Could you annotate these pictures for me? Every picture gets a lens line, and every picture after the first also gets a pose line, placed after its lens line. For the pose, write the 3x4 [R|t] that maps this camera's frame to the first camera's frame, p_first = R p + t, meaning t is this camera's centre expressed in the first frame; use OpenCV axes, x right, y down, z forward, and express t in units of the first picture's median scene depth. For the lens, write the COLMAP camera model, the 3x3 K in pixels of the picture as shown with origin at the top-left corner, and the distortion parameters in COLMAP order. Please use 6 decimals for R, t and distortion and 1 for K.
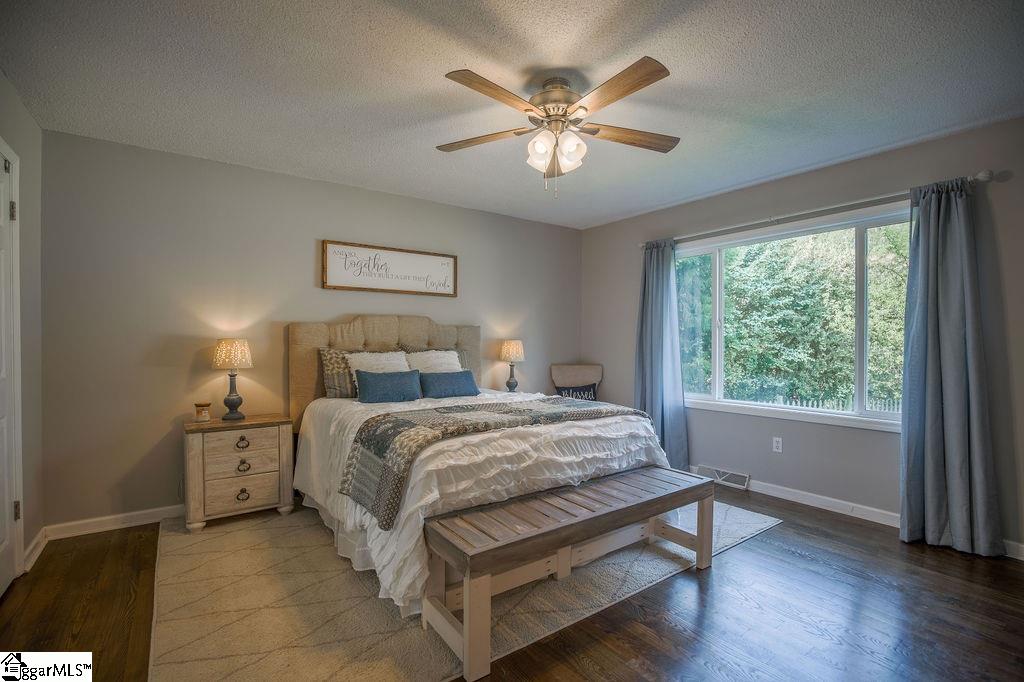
lens RADIAL K [[478.6, 0, 520.7], [0, 478.6, 347.8], [0, 0, 1]] dist [-0.031432, 0.000848]
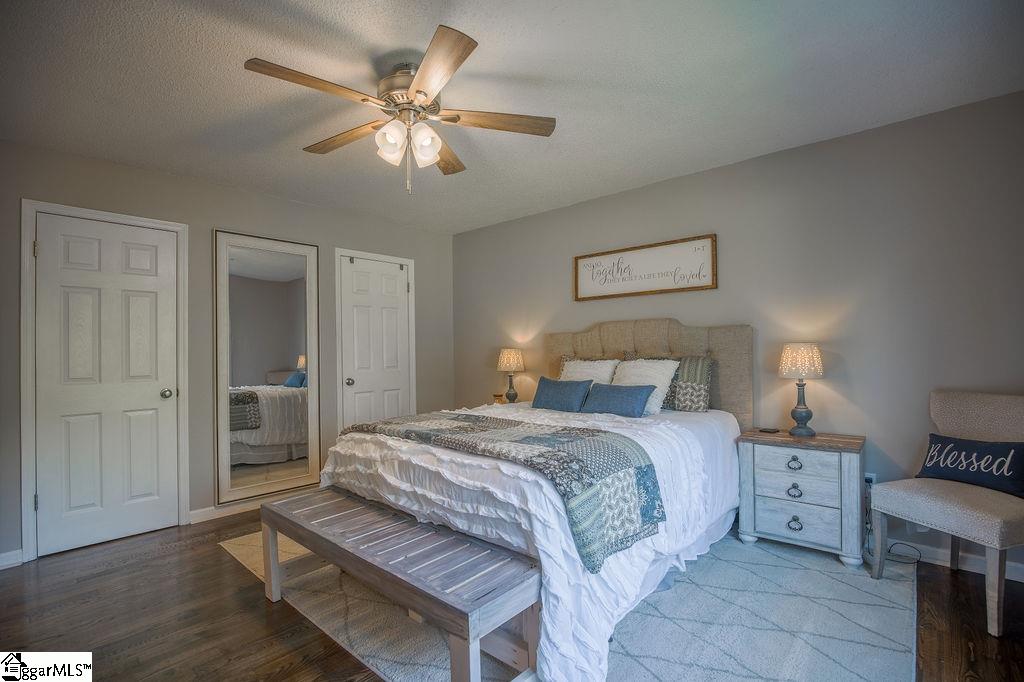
lens RADIAL K [[472.7, 0, 513.8], [0, 472.7, 346.0], [0, 0, 1]] dist [-0.025582, 0.000566]
pose [[0.227848, -0.021127, -0.973467, 0.596557], [-0.002901, 0.999745, -0.022377, 0.001465], [0.973692, 0.007923, 0.227729, 0.614623]]
